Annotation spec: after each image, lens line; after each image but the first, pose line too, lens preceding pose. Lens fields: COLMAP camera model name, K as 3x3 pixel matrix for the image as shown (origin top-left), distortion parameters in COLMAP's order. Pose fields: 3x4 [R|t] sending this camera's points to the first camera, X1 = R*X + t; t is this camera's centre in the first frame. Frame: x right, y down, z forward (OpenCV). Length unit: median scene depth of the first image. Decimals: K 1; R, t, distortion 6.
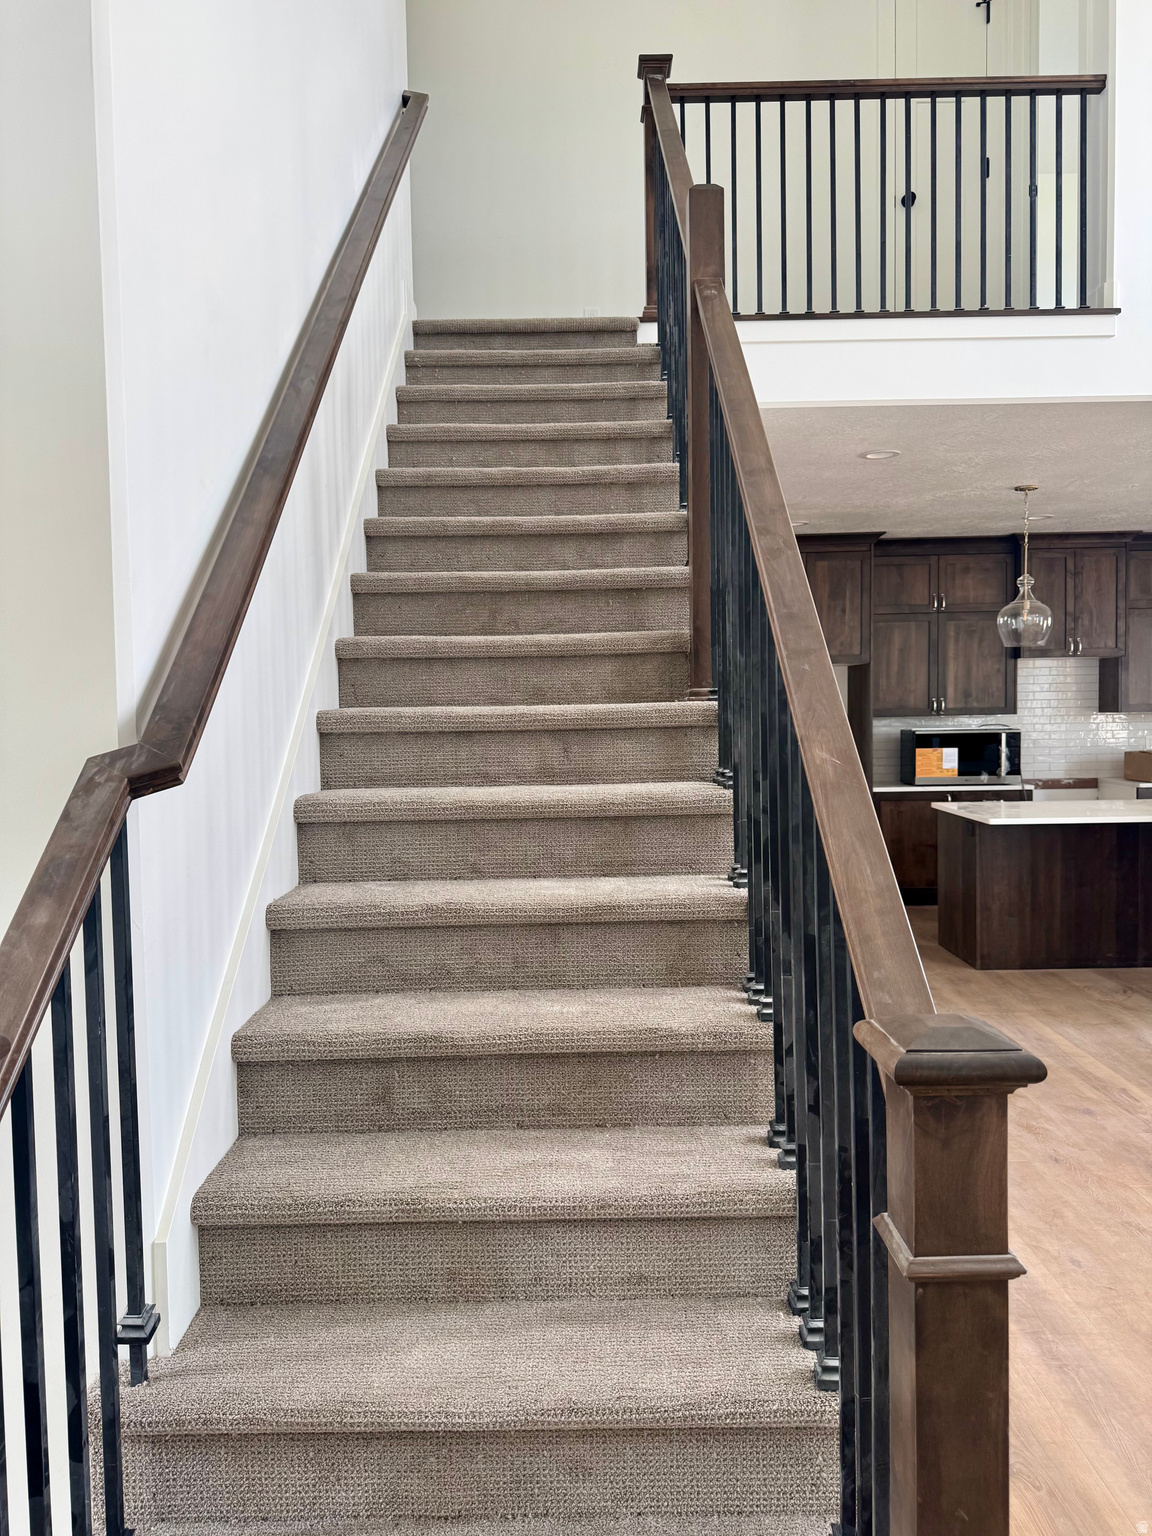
lens RADIAL K [[1060.0, 0, 575.7], [0, 1060.0, 770.1], [0, 0, 1]] dist [-0.006595, -0.006324]
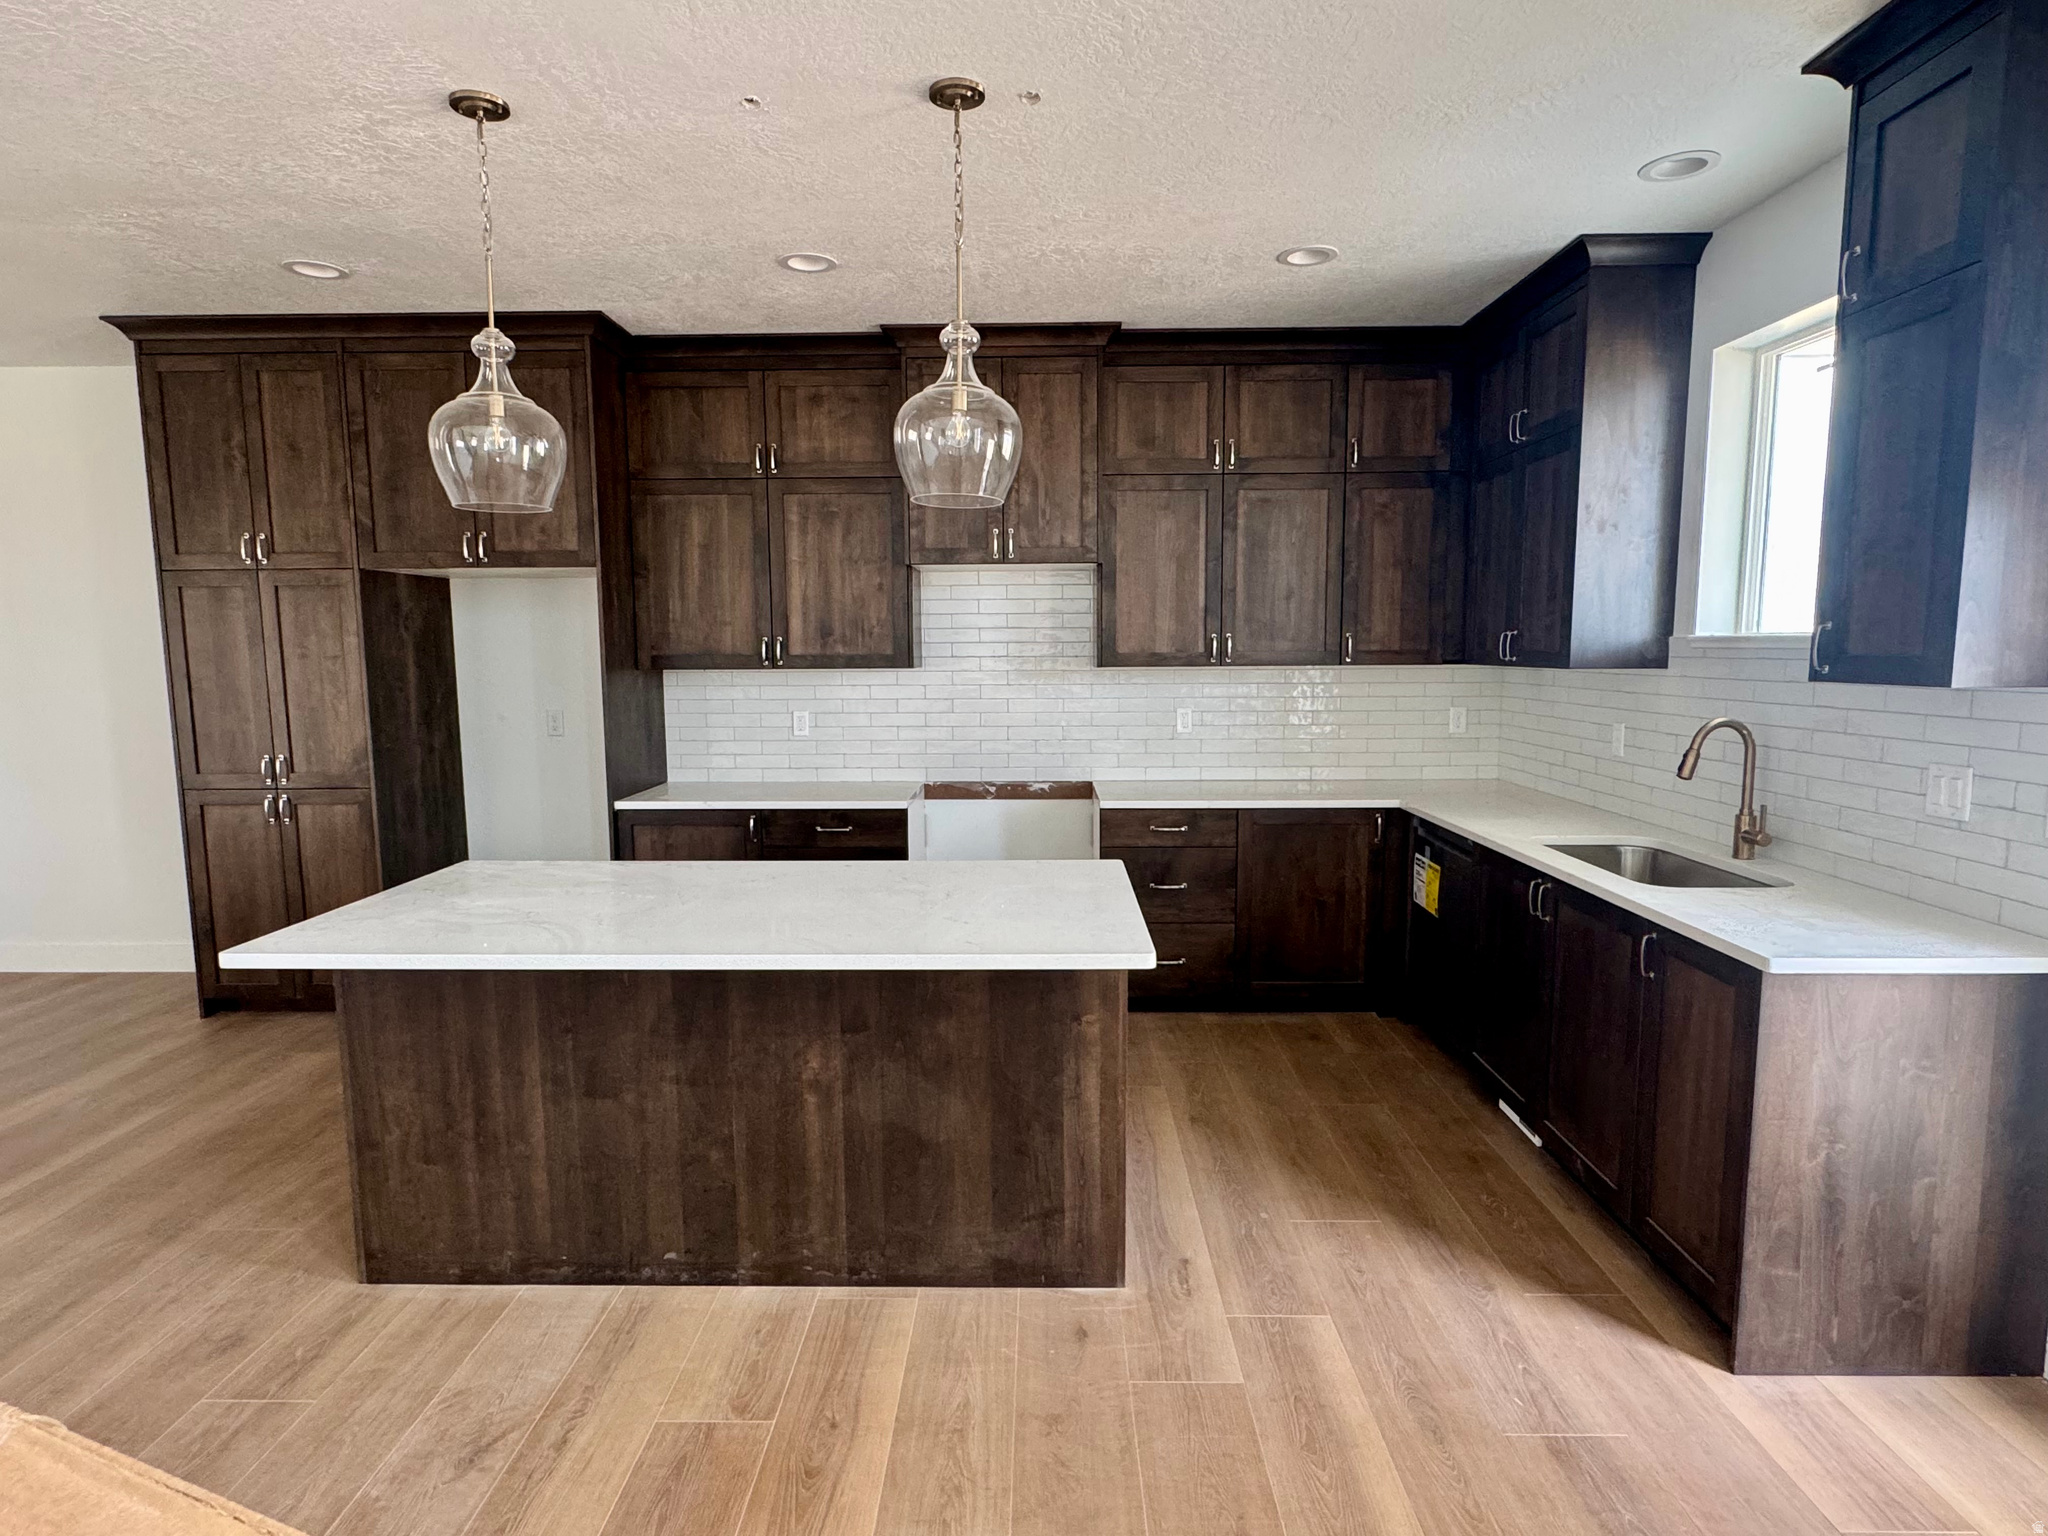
lens RADIAL K [[1095.3, 0, 1027.9], [0, 1095.3, 772.6], [0, 0, 1]] dist [0.001996, 0.000214]
pose [[0.999877, 0.014504, 0.005925, 0.475991], [-0.014808, 0.998376, 0.055018, -0.030873], [-0.005117, -0.055099, 0.998468, 0.429703]]
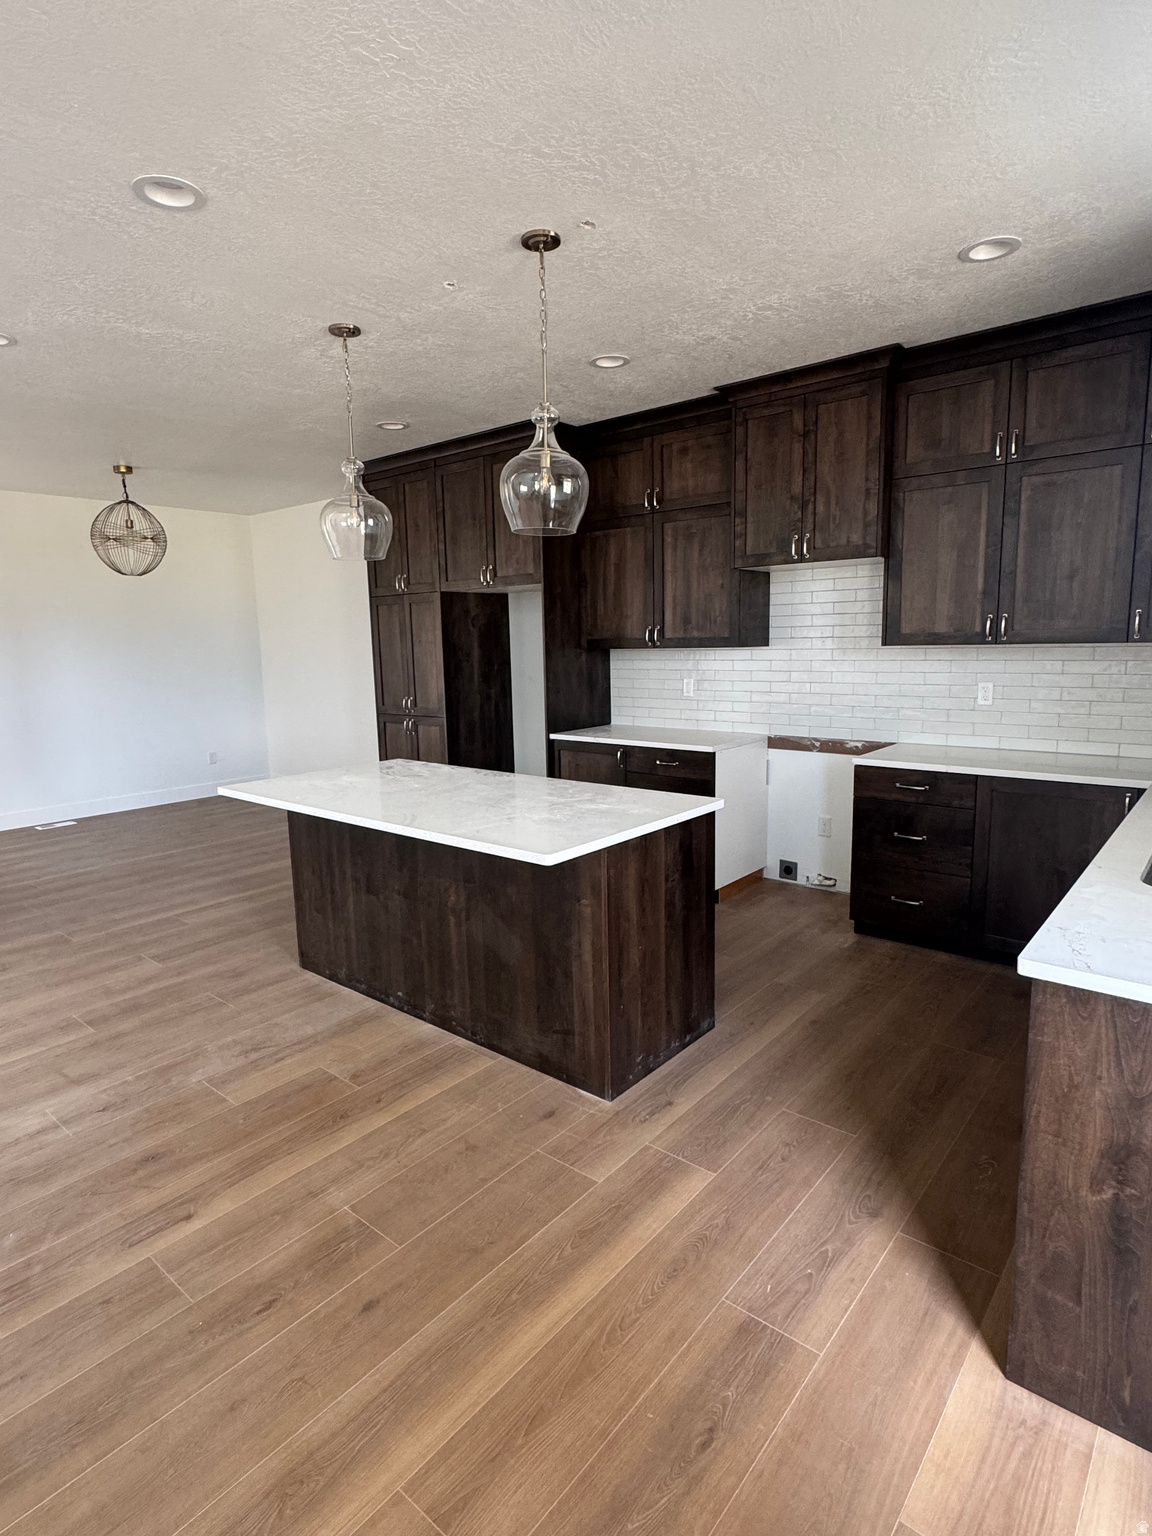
lens RADIAL K [[821.5, 0, 572.2], [0, 821.5, 768.2], [0, 0, 1]] dist [0.001996, 0.000214]
pose [[0.778812, 0.102292, -0.618860, 0.686817], [-0.032148, 0.991826, 0.123484, -0.036539], [0.626432, -0.076276, 0.775735, 0.485631]]
